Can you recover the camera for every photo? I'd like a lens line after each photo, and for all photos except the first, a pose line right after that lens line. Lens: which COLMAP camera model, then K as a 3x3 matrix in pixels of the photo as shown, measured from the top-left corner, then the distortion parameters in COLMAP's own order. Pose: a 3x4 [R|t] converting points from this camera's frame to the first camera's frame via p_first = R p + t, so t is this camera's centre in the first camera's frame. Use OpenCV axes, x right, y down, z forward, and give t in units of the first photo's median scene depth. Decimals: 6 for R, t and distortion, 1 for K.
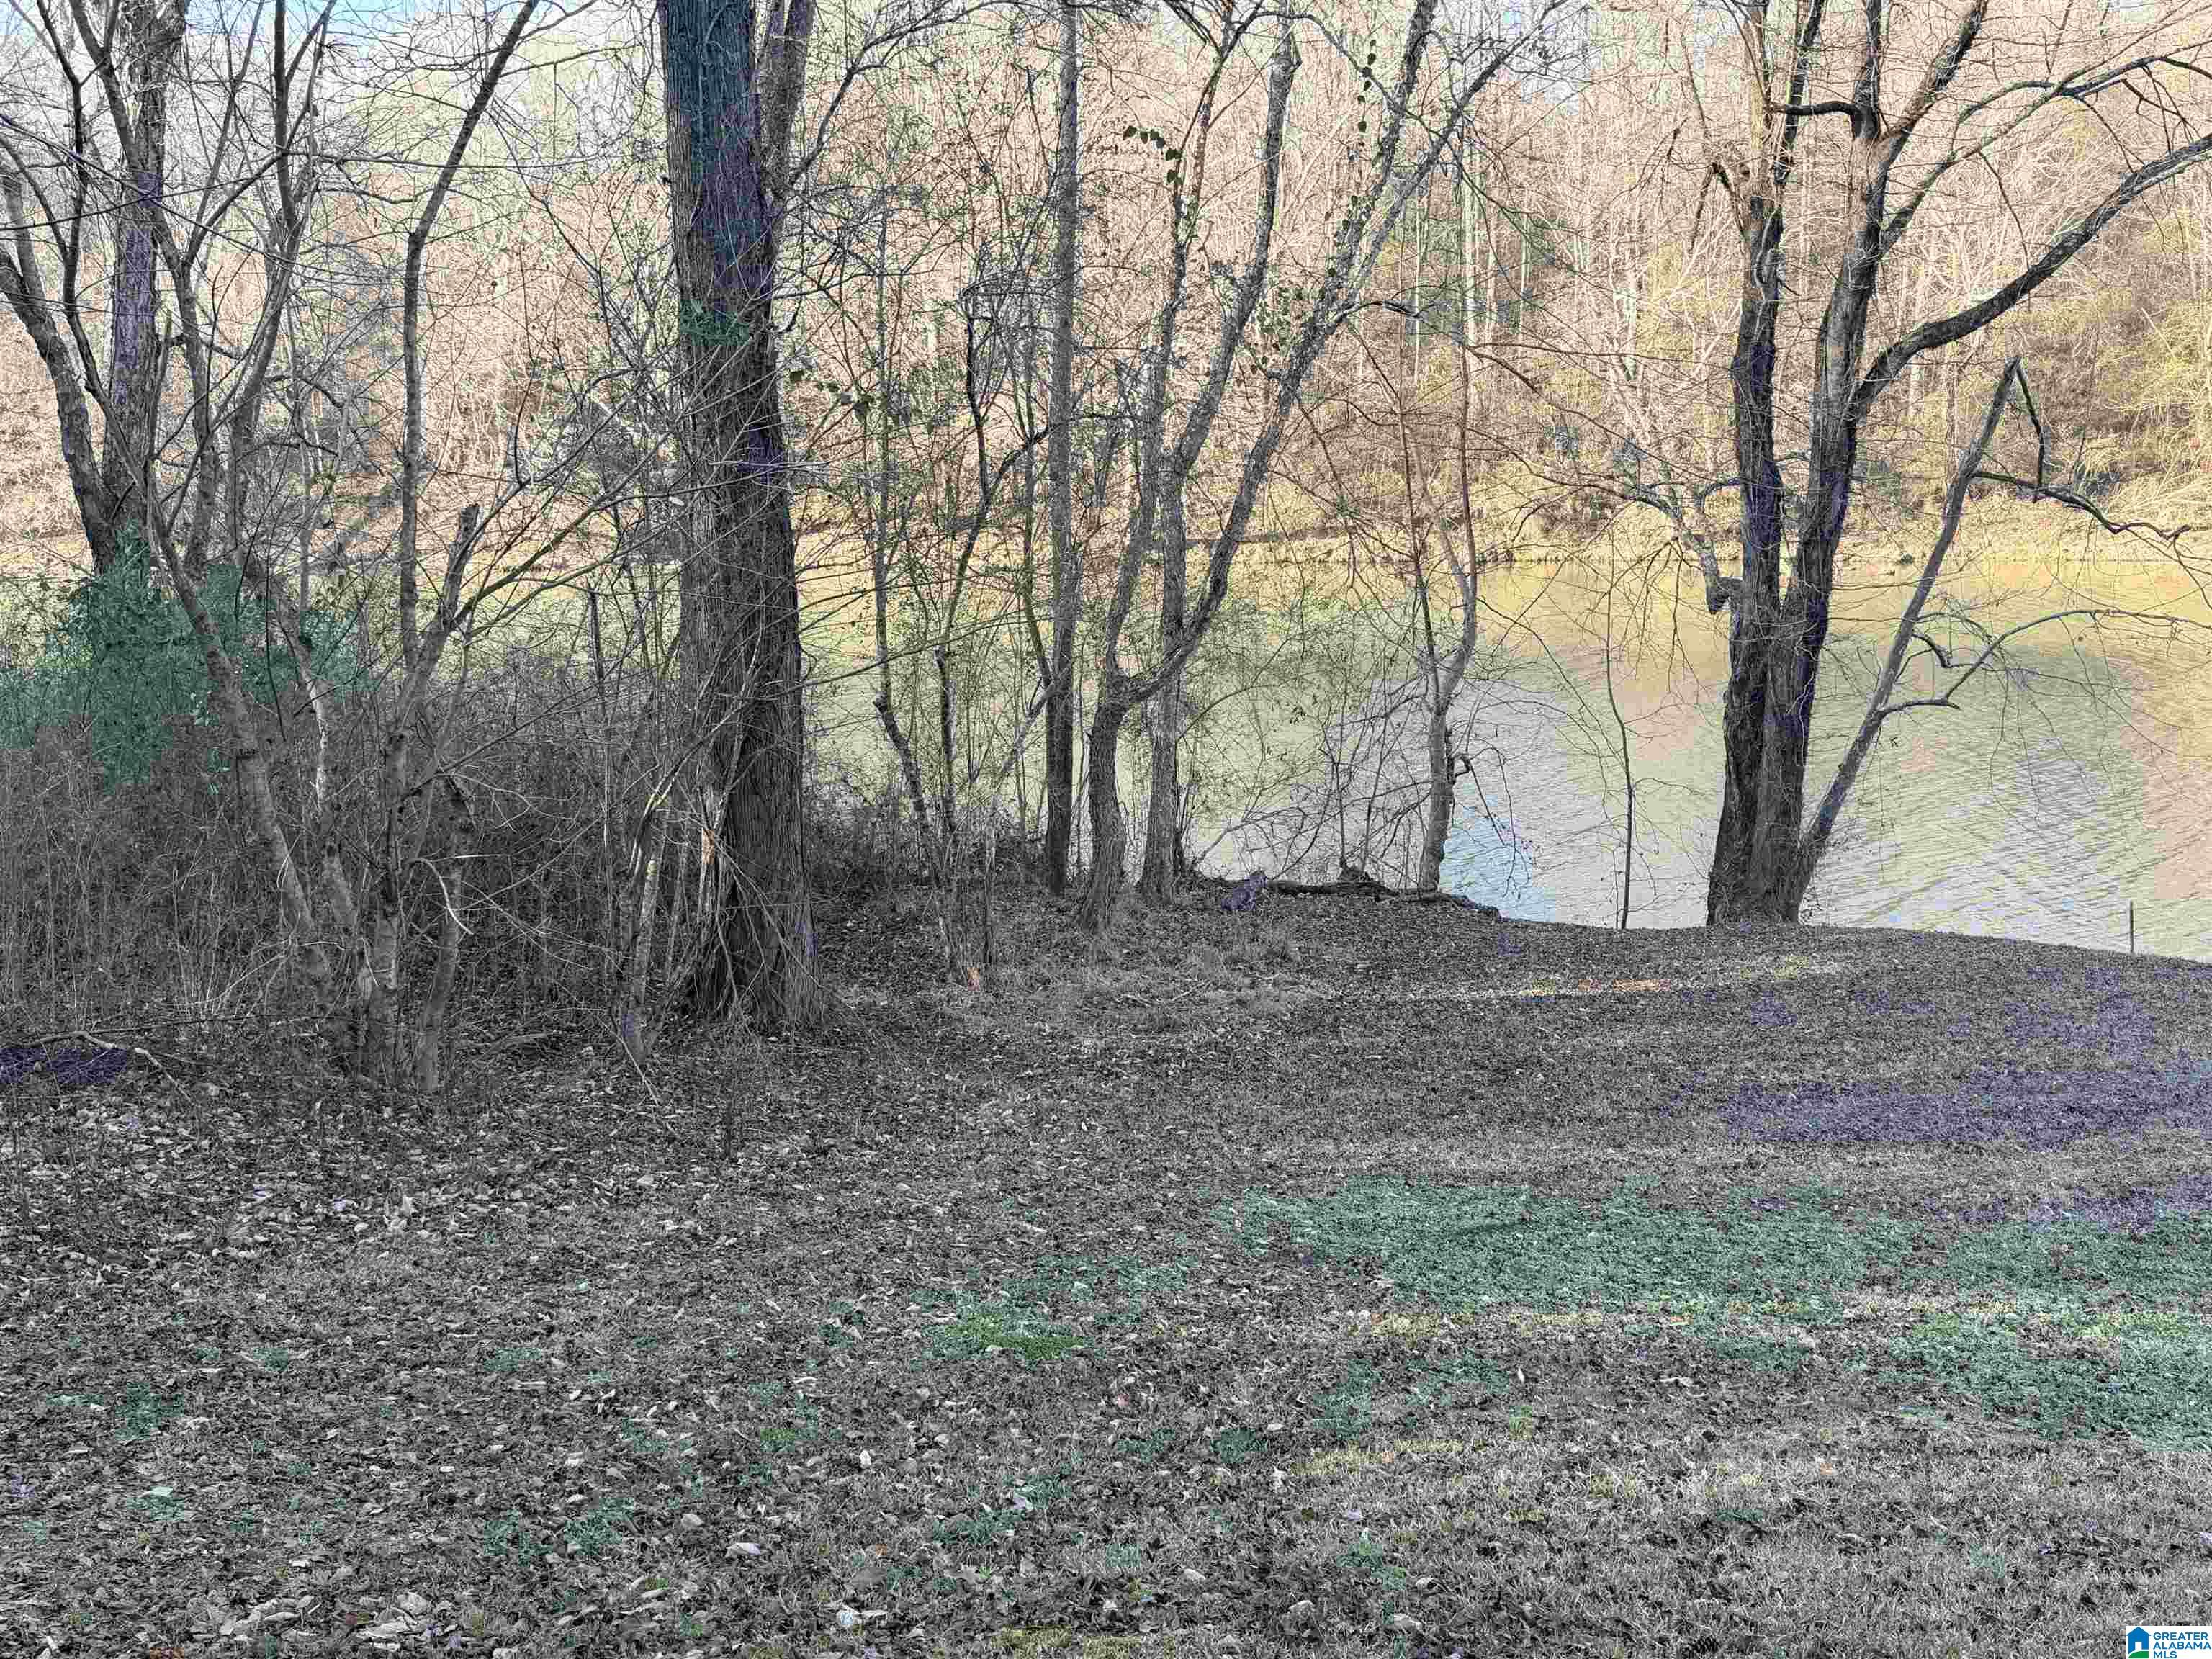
lens RADIAL K [[2258.4, 0, 1106.3], [0, 2258.4, 828.6], [0, 0, 1]] dist [0.006927, 0.000000]
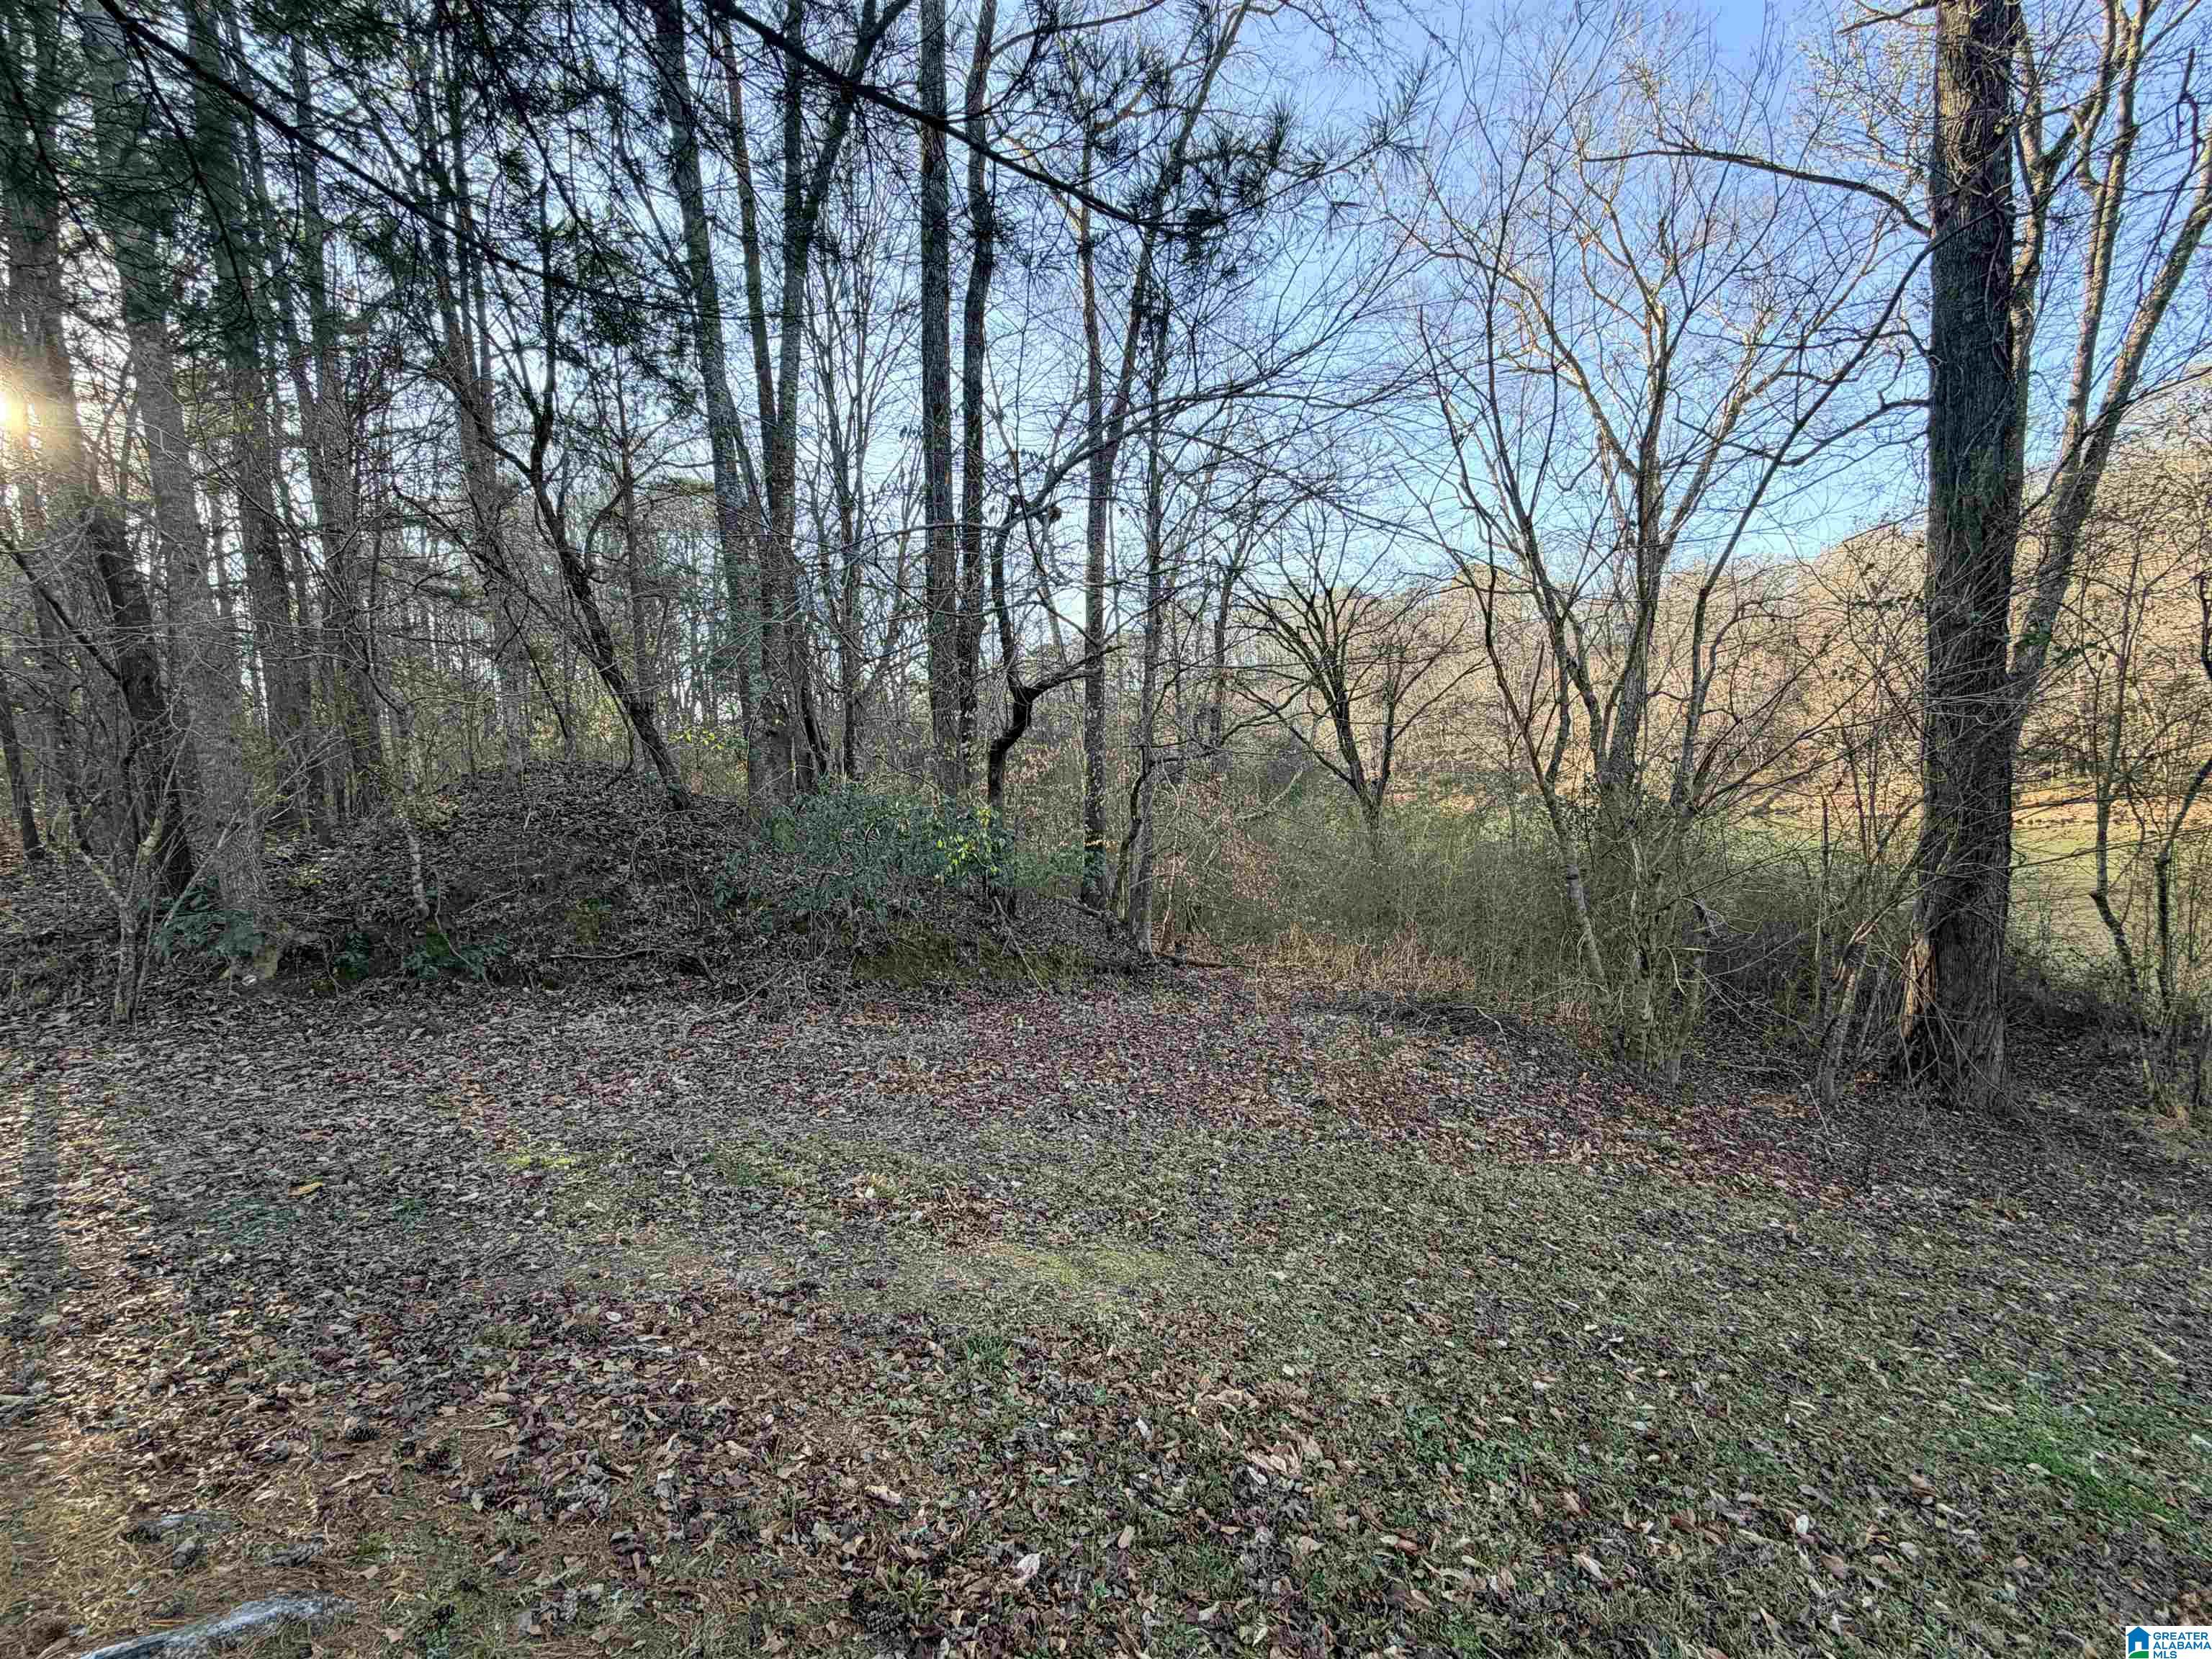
lens RADIAL K [[936.1, 0, 1100.6], [0, 936.1, 830.2], [0, 0, 1]] dist [0.000442, 0.000287]
pose [[0.570981, 0.051225, -0.819363, 0.033886], [-0.131196, 0.990918, -0.029475, 0.003467], [0.810412, 0.124327, 0.572516, 0.275096]]
